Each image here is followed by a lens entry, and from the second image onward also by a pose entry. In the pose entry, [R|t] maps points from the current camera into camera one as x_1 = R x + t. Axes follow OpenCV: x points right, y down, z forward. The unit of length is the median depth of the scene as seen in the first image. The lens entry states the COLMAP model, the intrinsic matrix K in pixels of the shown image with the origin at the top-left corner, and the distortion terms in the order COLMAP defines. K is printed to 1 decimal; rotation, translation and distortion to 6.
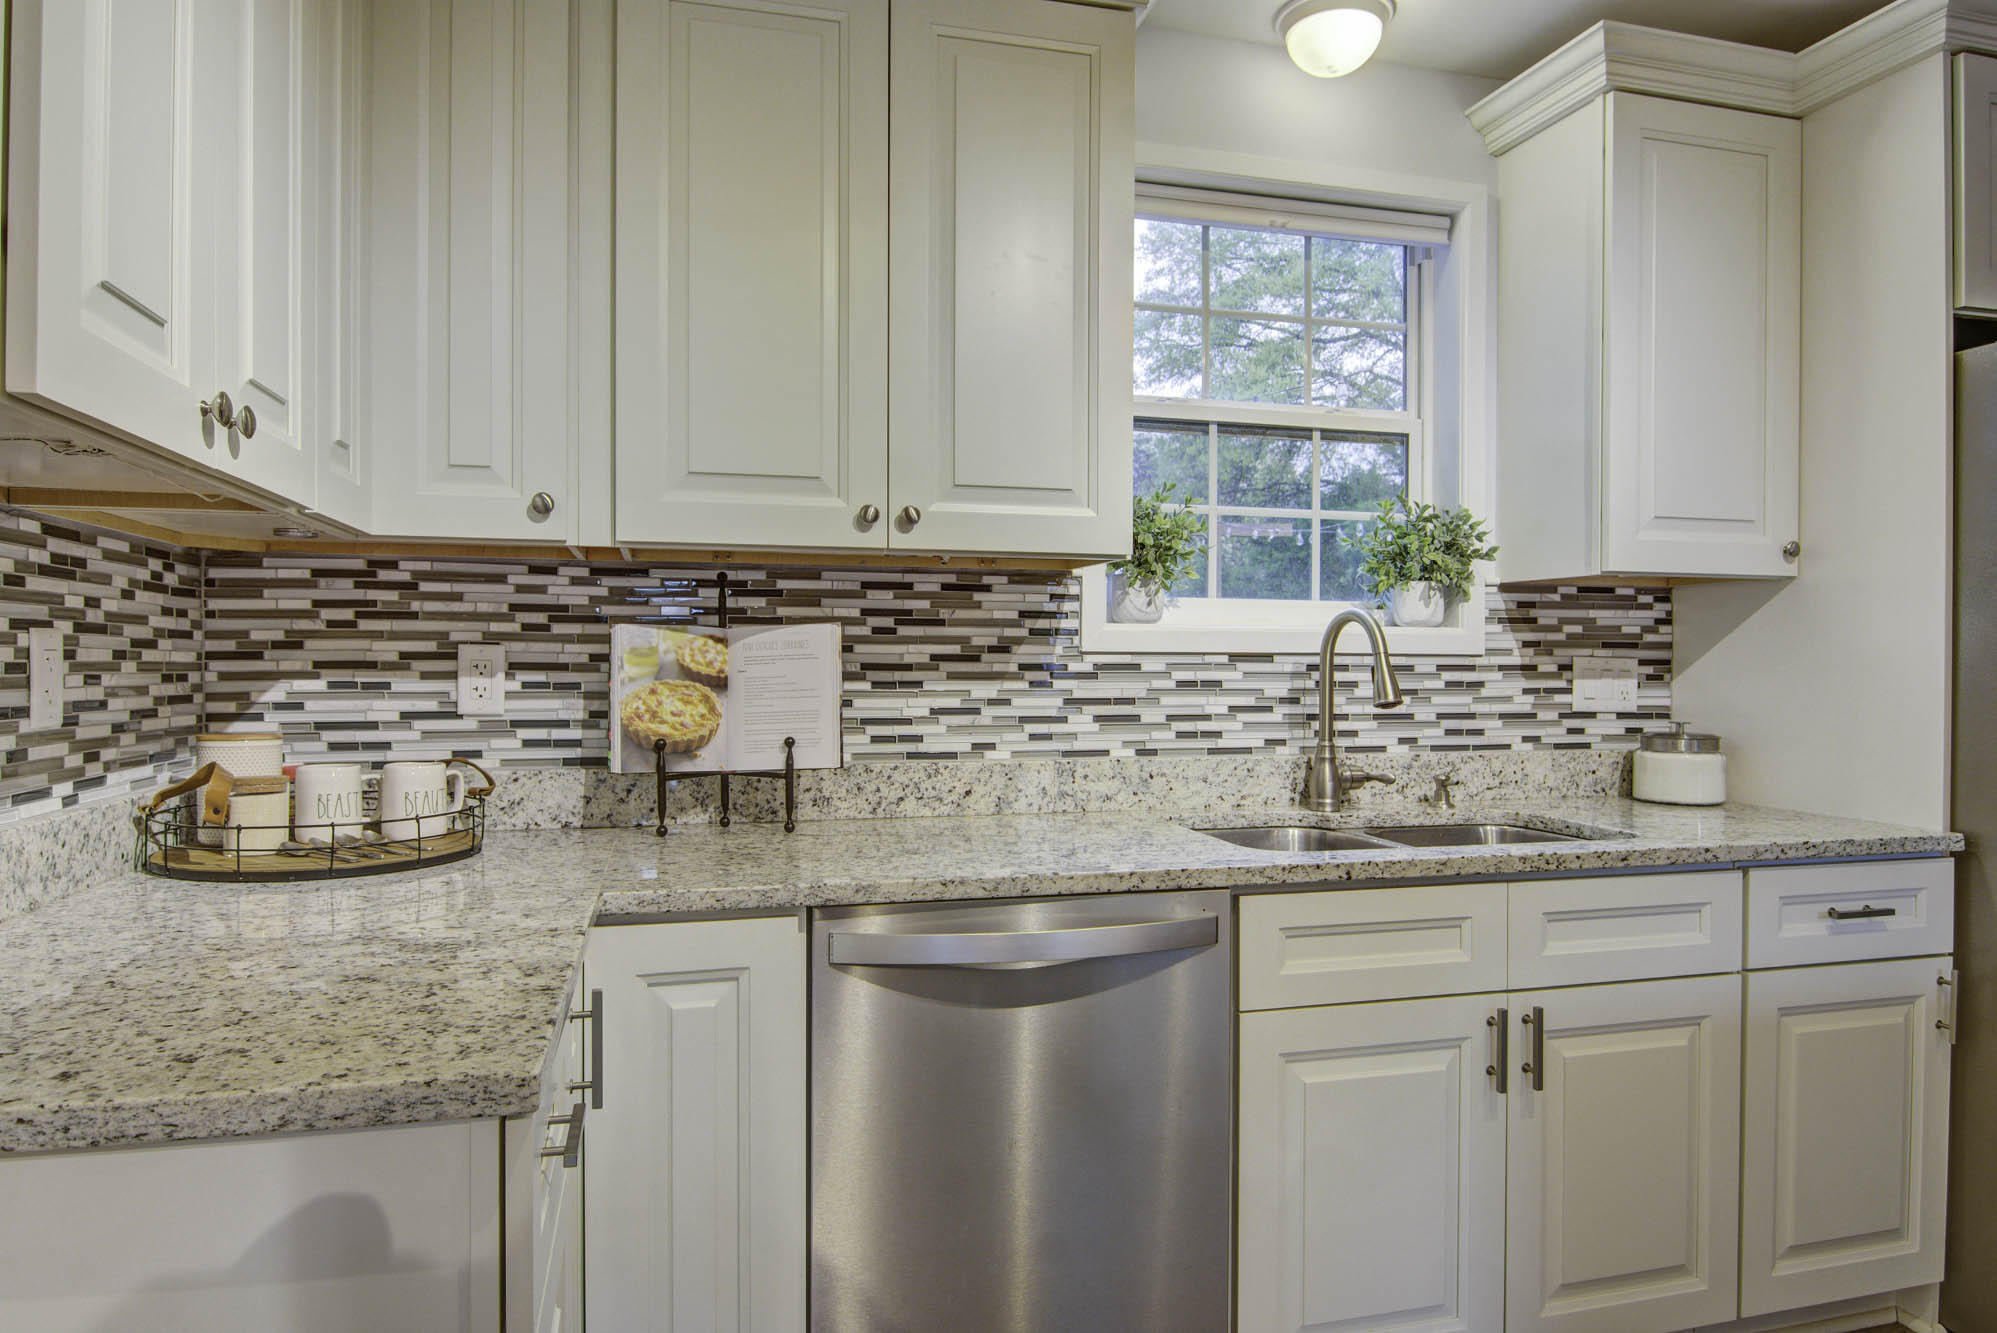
lens RADIAL K [[1216.0, 0, 984.4], [0, 1216.0, 667.9], [0, 0, 1]] dist [-0.004257, -0.002722]
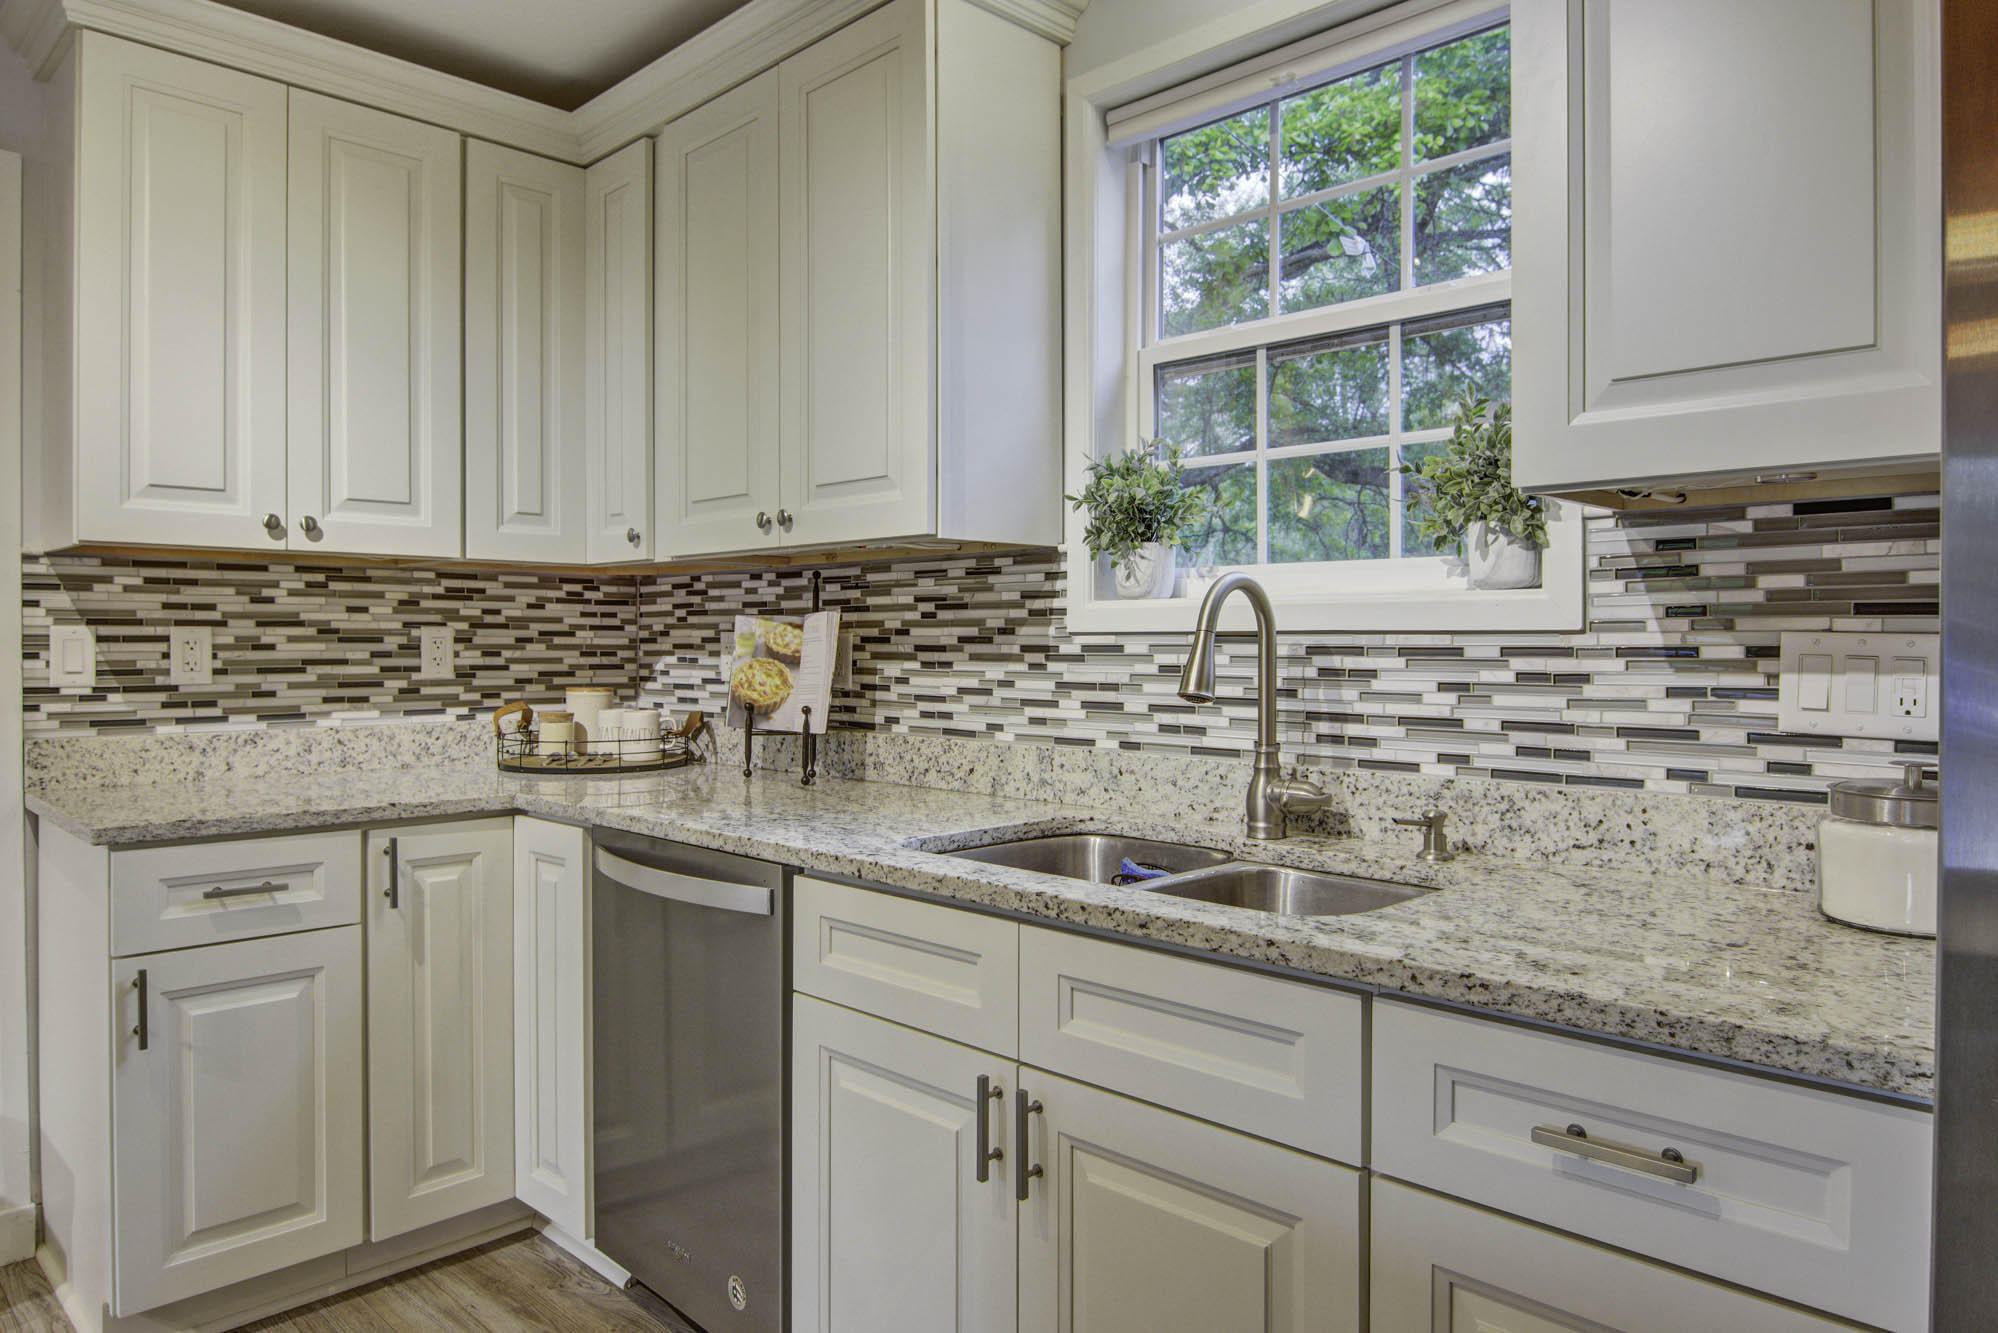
lens RADIAL K [[1278.2, 0, 999.4], [0, 1278.2, 647.1], [0, 0, 1]] dist [0.001936, -0.017623]
pose [[0.510354, -0.000260, -0.859964, 0.933696], [-0.005260, 0.999980, -0.003425, 0.001693], [0.859948, 0.006271, 0.510342, 0.469448]]
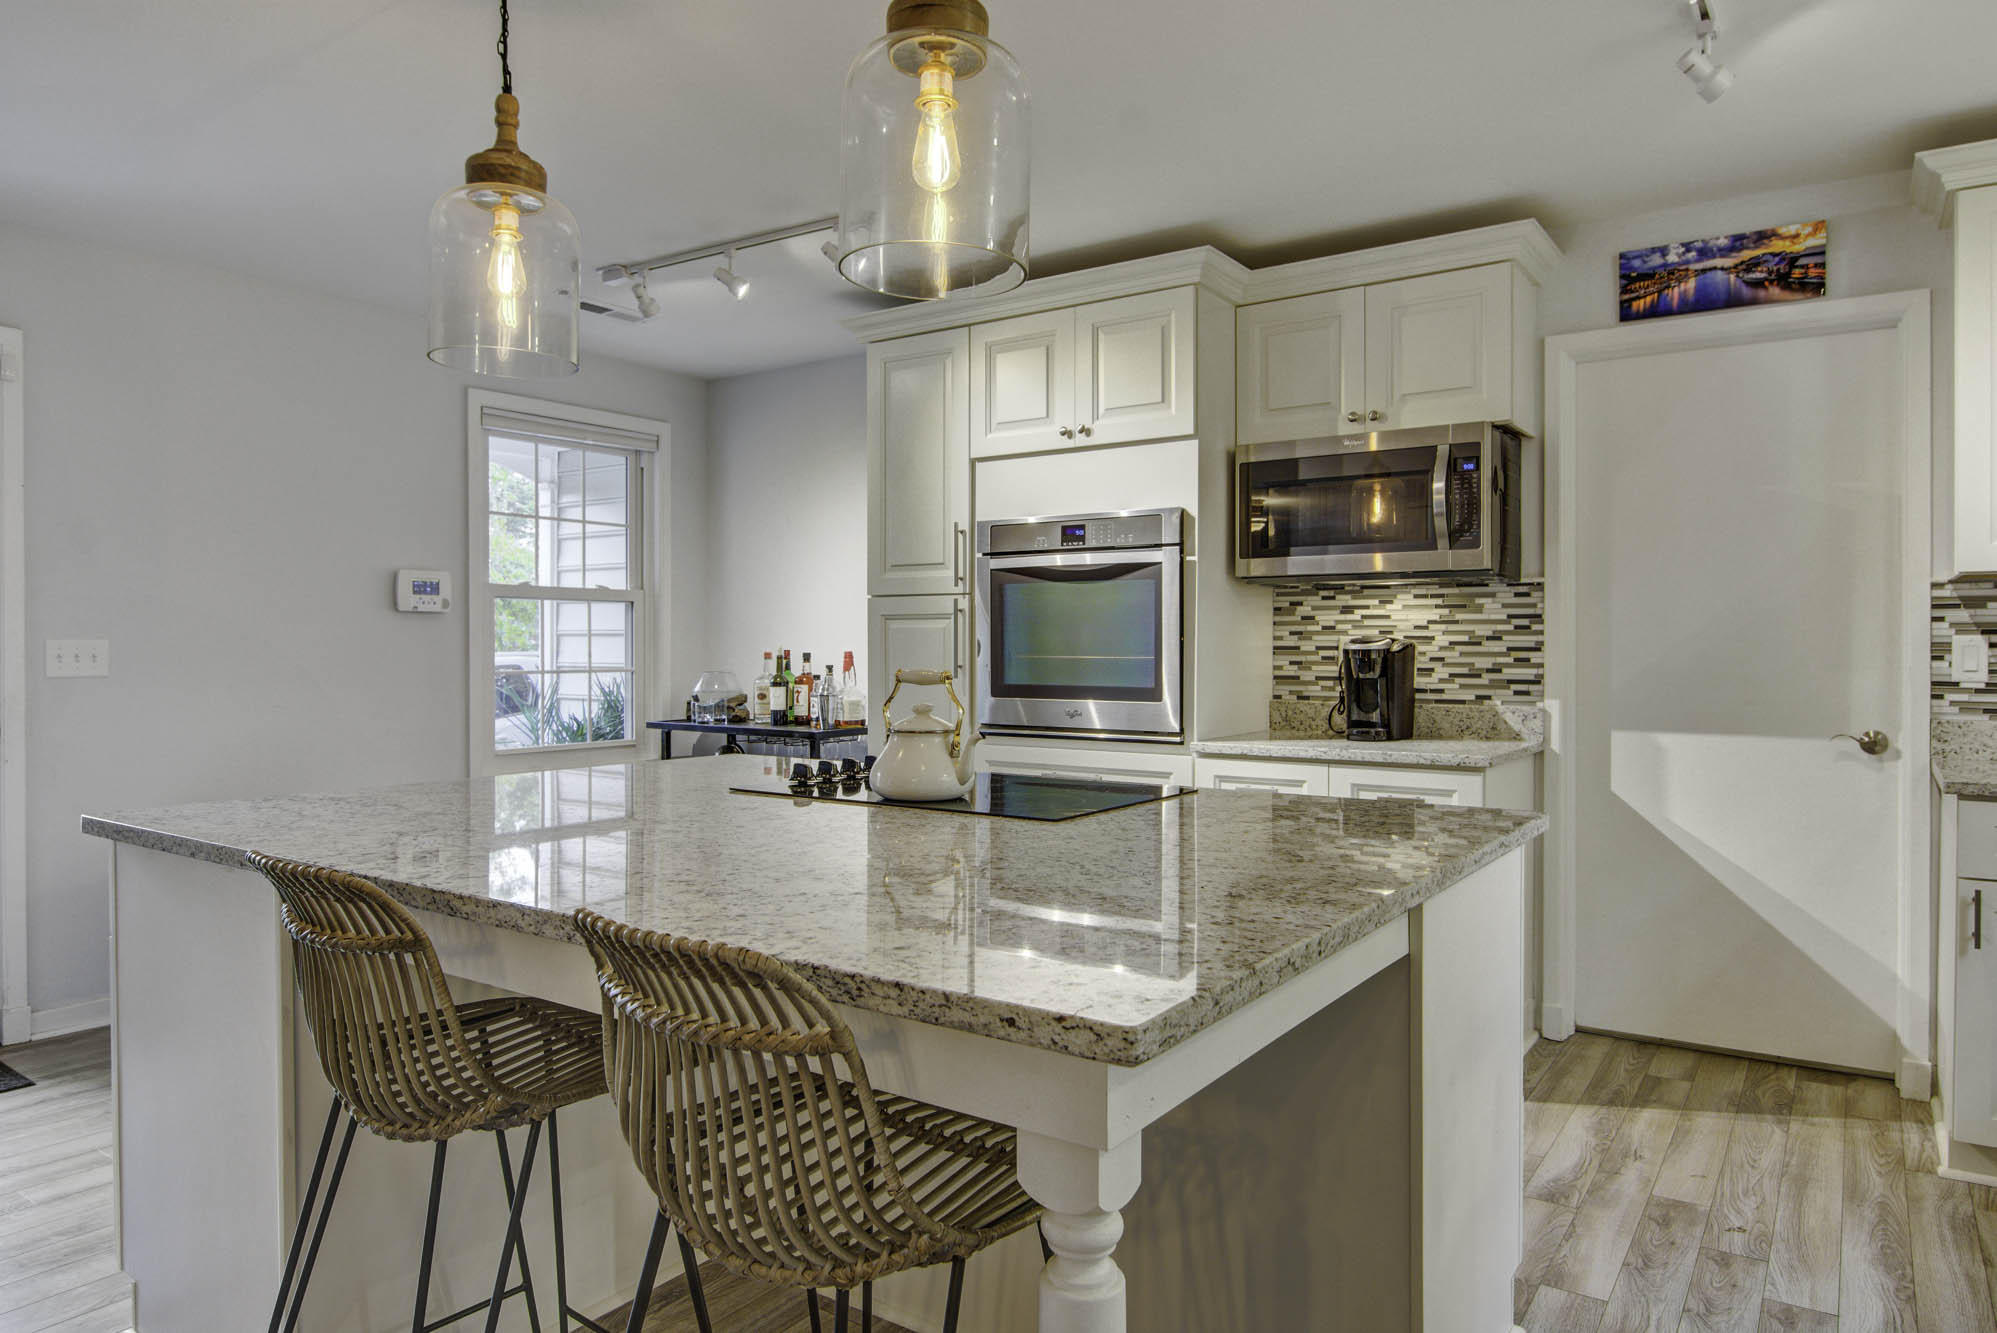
lens RADIAL K [[1248.5, 0, 996.4], [0, 1248.5, 658.8], [0, 0, 1]] dist [-0.004563, -0.003253]
pose [[-0.762066, 0.001382, -0.647498, 1.328664], [-0.008055, 0.999900, 0.011614, 0.002938], [0.647449, 0.014066, -0.761979, 0.701040]]
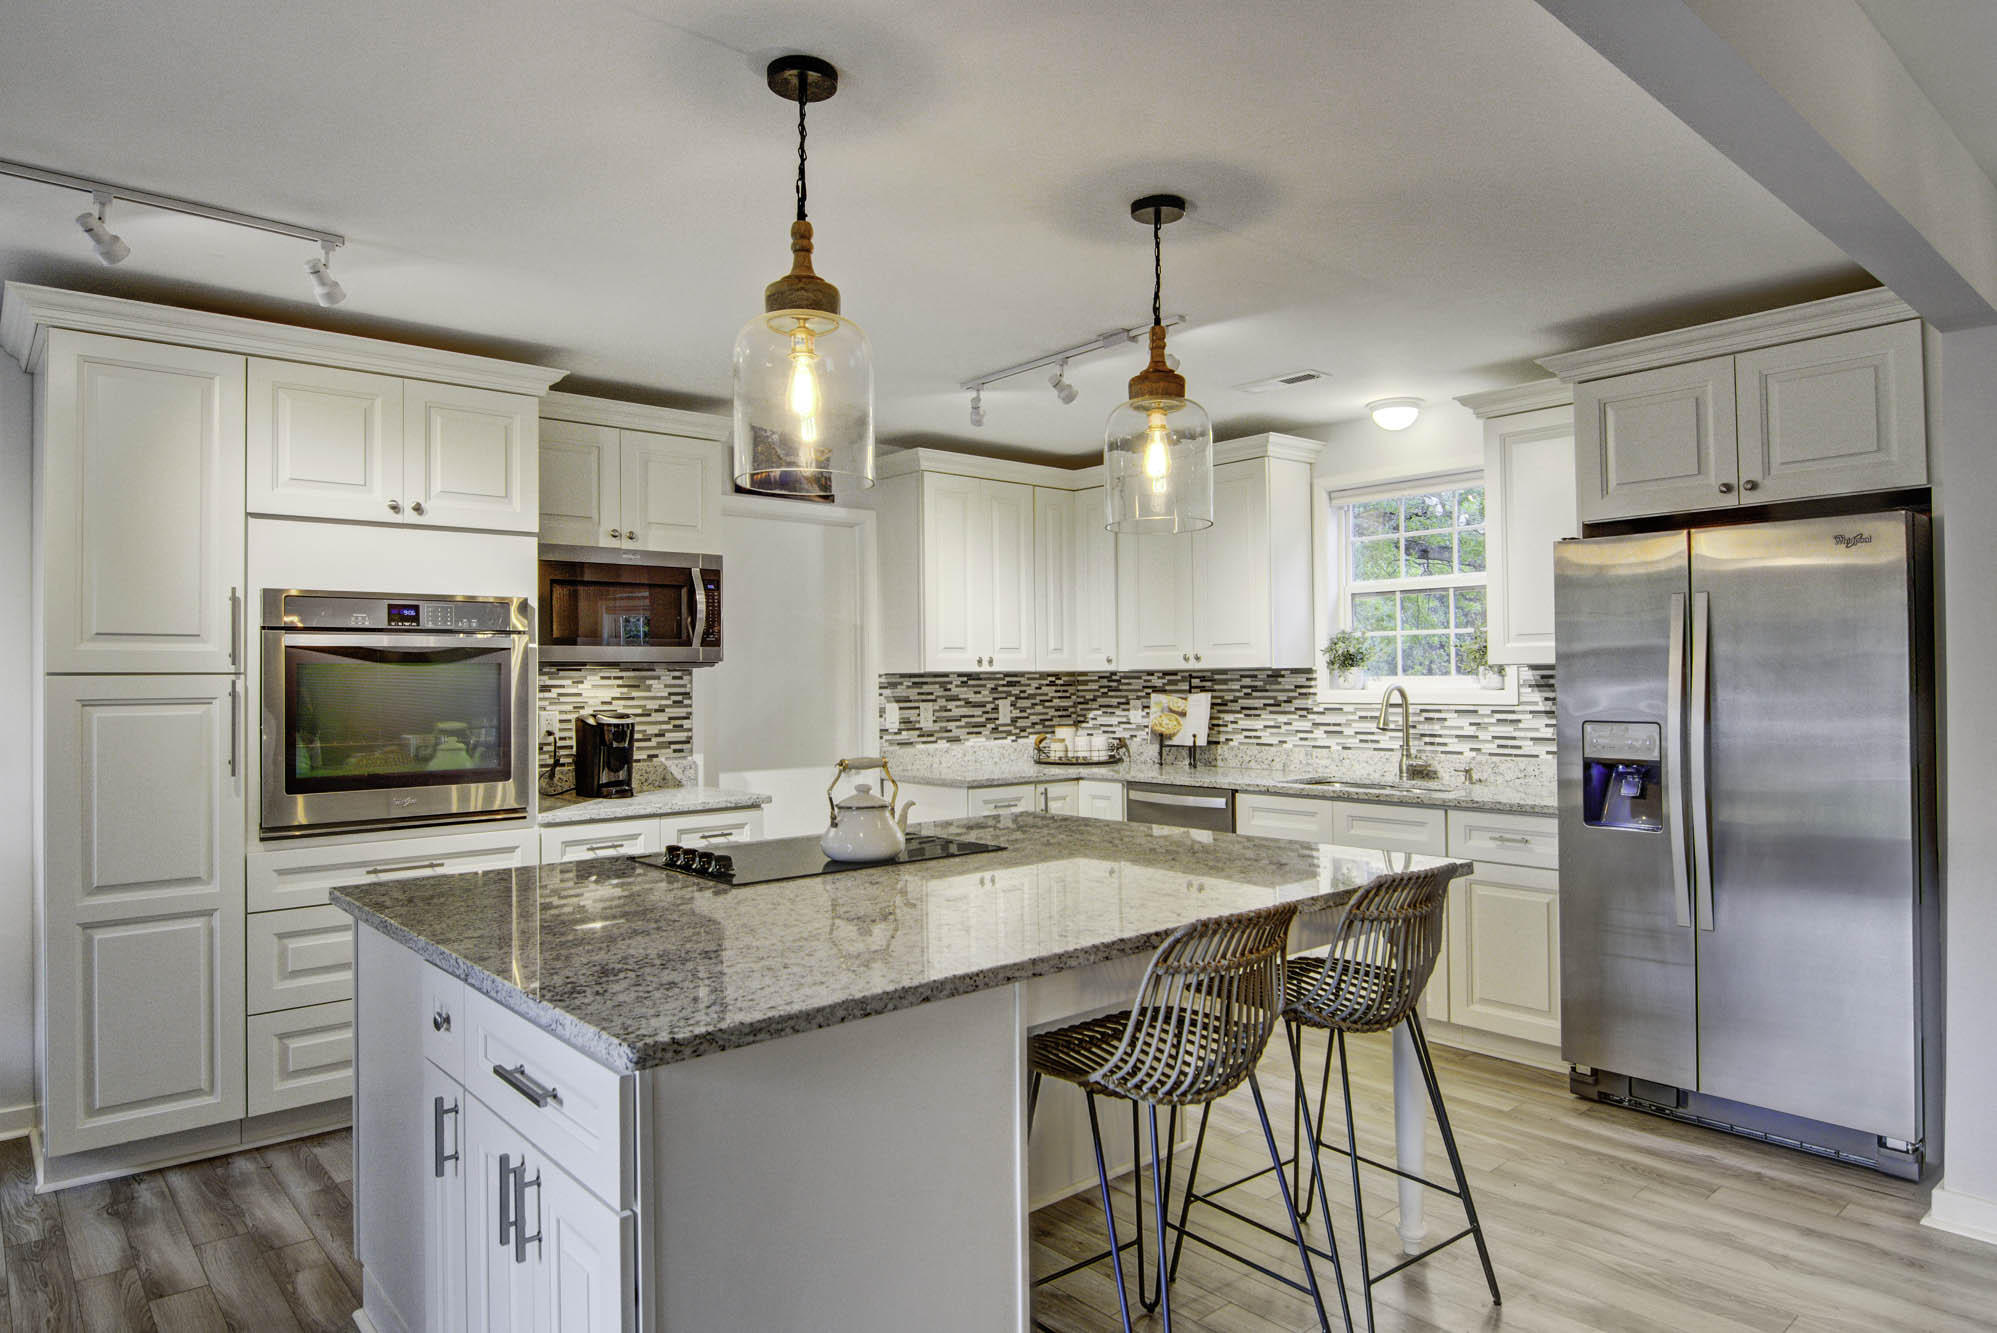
lens RADIAL K [[1192.9, 0, 994.0], [0, 1192.9, 660.0], [0, 0, 1]] dist [-0.002684, -0.001383]
pose [[0.445542, -0.022683, -0.894974, 1.898244], [0.006914, 0.999736, -0.021897, -0.050642], [0.895234, 0.003568, 0.445581, -0.575288]]
